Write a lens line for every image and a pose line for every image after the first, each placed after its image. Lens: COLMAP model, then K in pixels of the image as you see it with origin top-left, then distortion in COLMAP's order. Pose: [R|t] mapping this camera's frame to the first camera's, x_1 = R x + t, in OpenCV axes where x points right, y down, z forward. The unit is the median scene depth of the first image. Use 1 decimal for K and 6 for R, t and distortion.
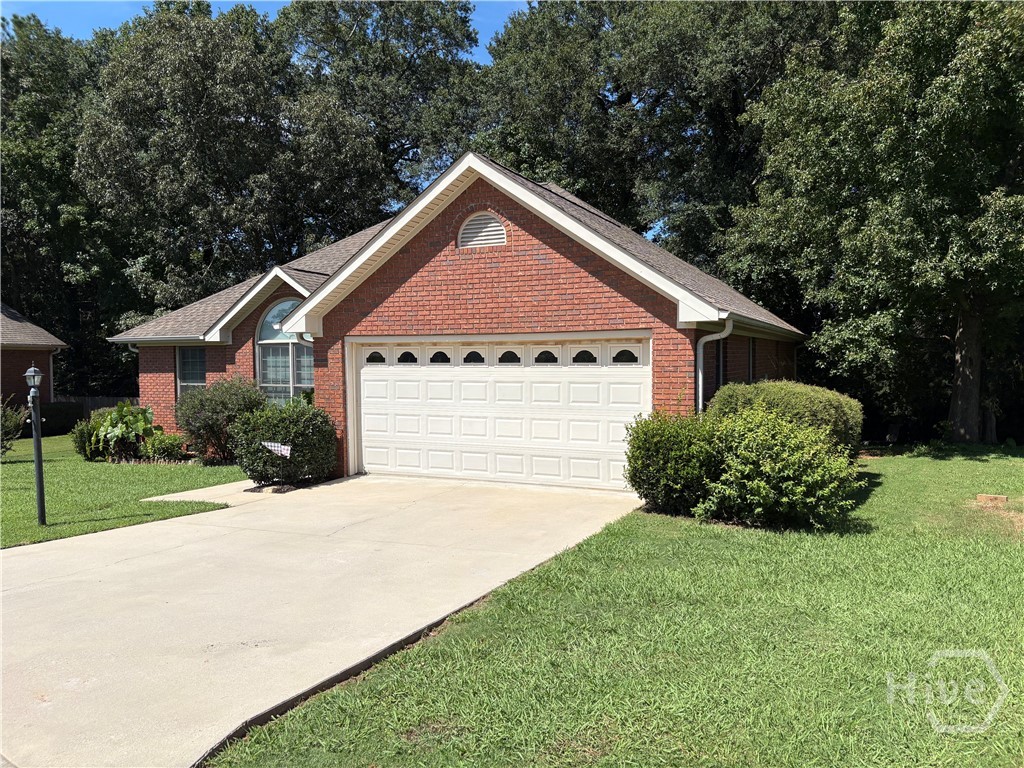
lens RADIAL K [[779.0, 0, 514.7], [0, 779.0, 390.6], [0, 0, 1]] dist [0.078788, -0.118838]
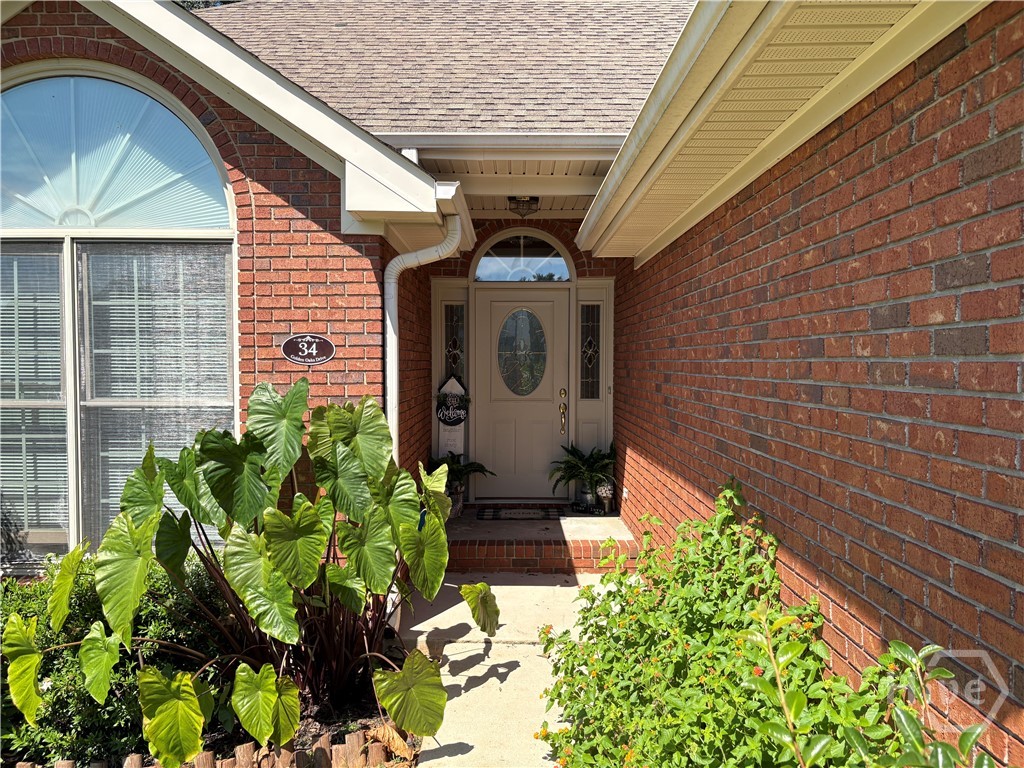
lens RADIAL K [[779.0, 0, 514.7], [0, 779.0, 390.6], [0, 0, 1]] dist [0.078788, -0.118838]
pose [[0.904014, -0.007485, 0.427436, -0.381990], [0.011934, 0.999899, -0.007731, -0.009773], [-0.427335, 0.012090, 0.904012, 1.013531]]
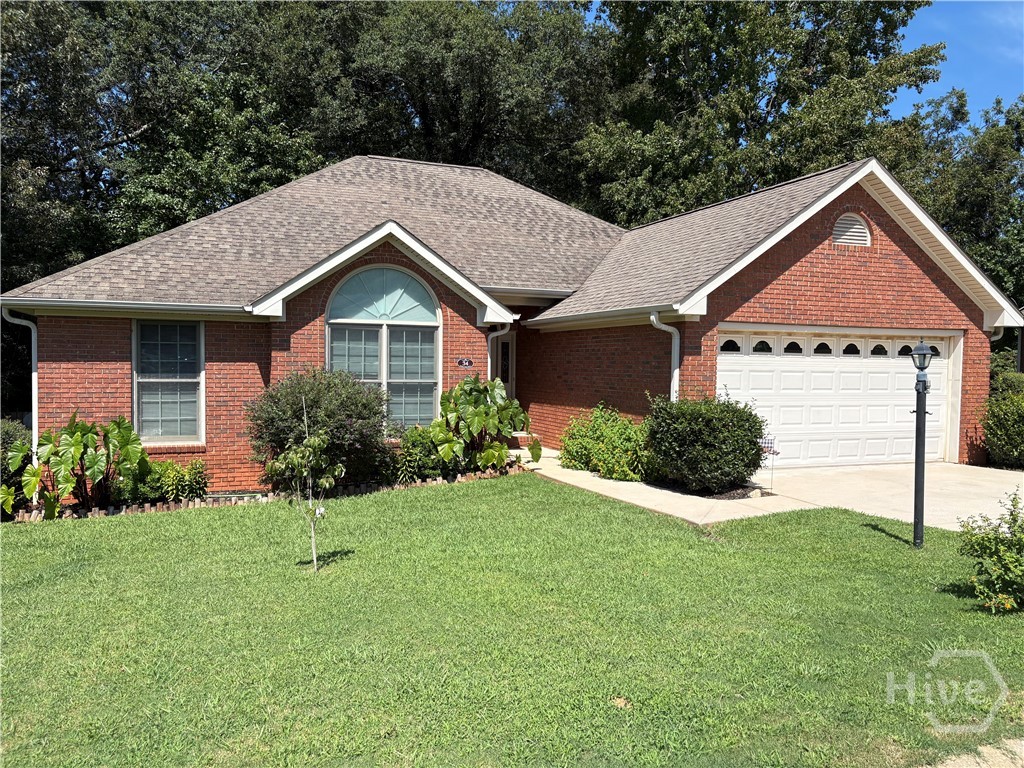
lens RADIAL K [[779.0, 0, 514.7], [0, 779.0, 390.6], [0, 0, 1]] dist [0.078788, -0.118838]
pose [[0.677985, -0.008799, 0.735023, -1.089960], [0.015635, 0.999875, -0.002452, 0.010116], [-0.734909, 0.013155, 0.678038, 0.574604]]
